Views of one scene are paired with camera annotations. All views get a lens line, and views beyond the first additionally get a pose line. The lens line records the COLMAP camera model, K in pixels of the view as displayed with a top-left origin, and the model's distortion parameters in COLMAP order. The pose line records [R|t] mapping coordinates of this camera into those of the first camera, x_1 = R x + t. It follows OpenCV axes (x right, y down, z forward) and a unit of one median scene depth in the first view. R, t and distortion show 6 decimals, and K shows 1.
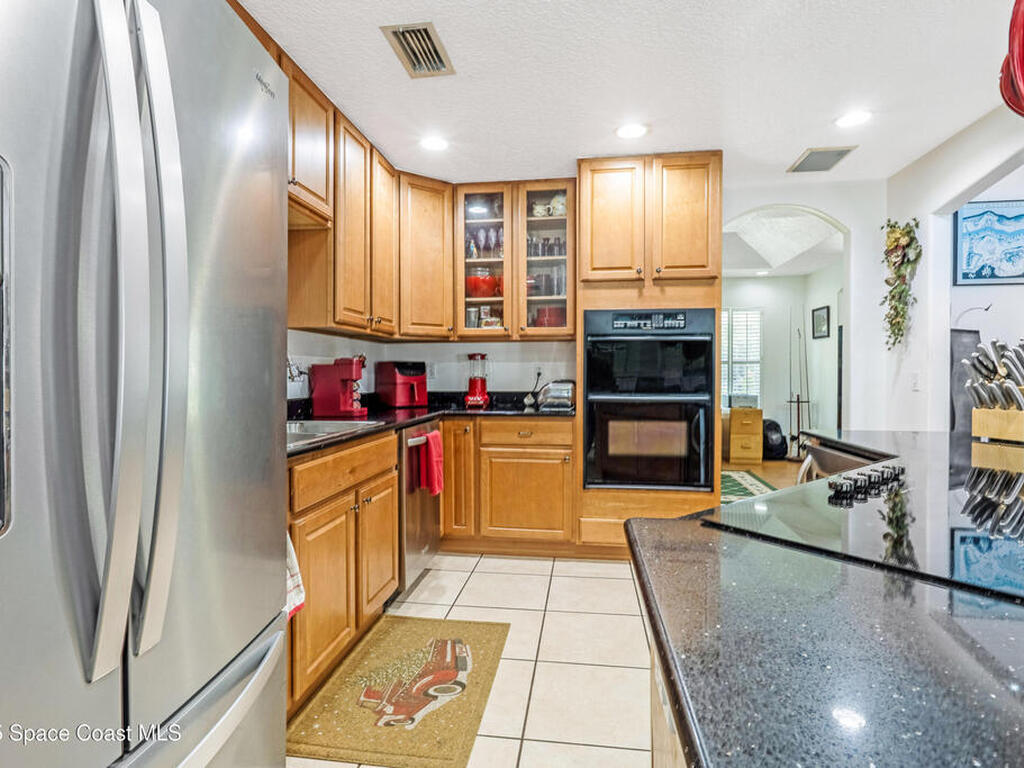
lens RADIAL K [[538.1, 0, 515.0], [0, 538.1, 381.5], [0, 0, 1]] dist [-0.003799, -0.000666]
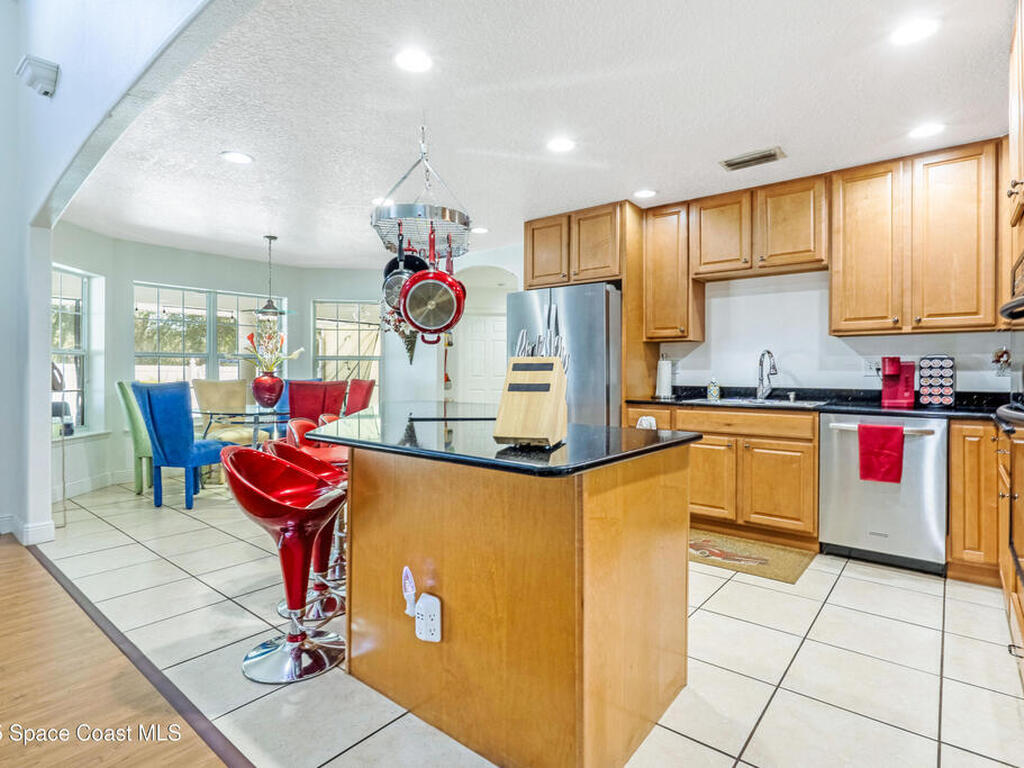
lens RADIAL K [[538.1, 0, 516.6], [0, 538.1, 377.1], [0, 0, 1]] dist [-0.003799, -0.000666]
pose [[-0.526497, 0.014324, -0.850056, 1.587584], [-0.010925, 0.999661, 0.023612, -0.028275], [0.850107, 0.021719, -0.526163, 1.332178]]
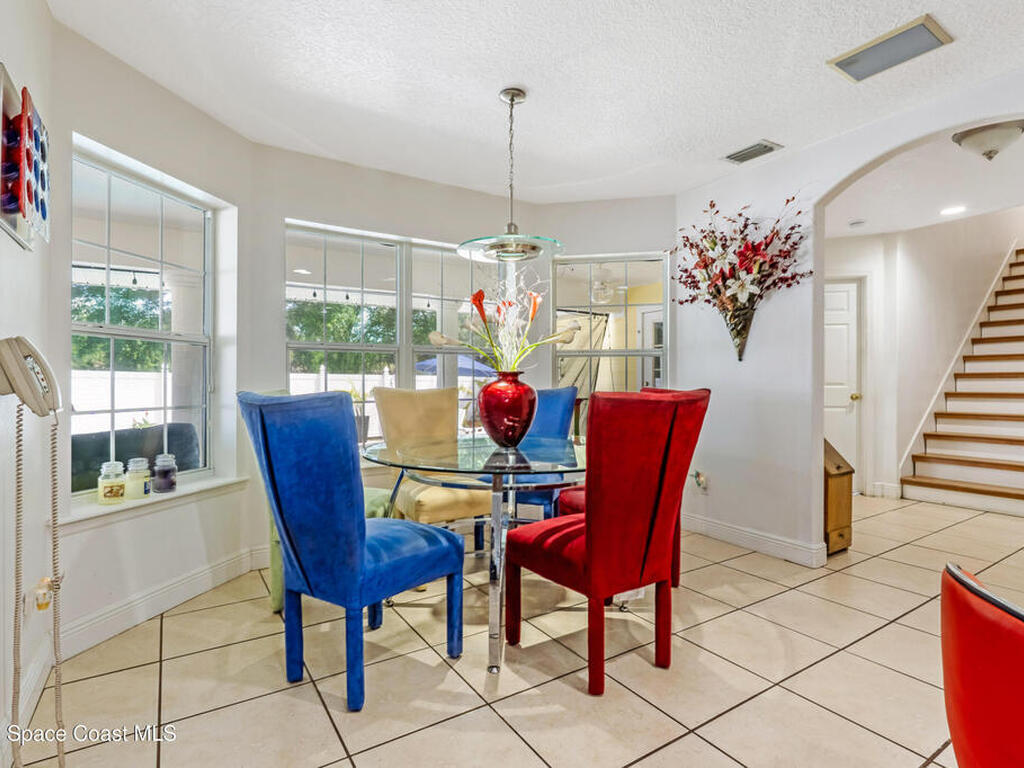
lens RADIAL K [[538.1, 0, 518.0], [0, 538.1, 382.3], [0, 0, 1]] dist [-0.003799, -0.000666]
pose [[-0.759220, 0.006728, -0.650799, 0.804197], [-0.004355, 0.999872, 0.015418, 0.025291], [0.650819, 0.014539, -0.759093, -0.105188]]
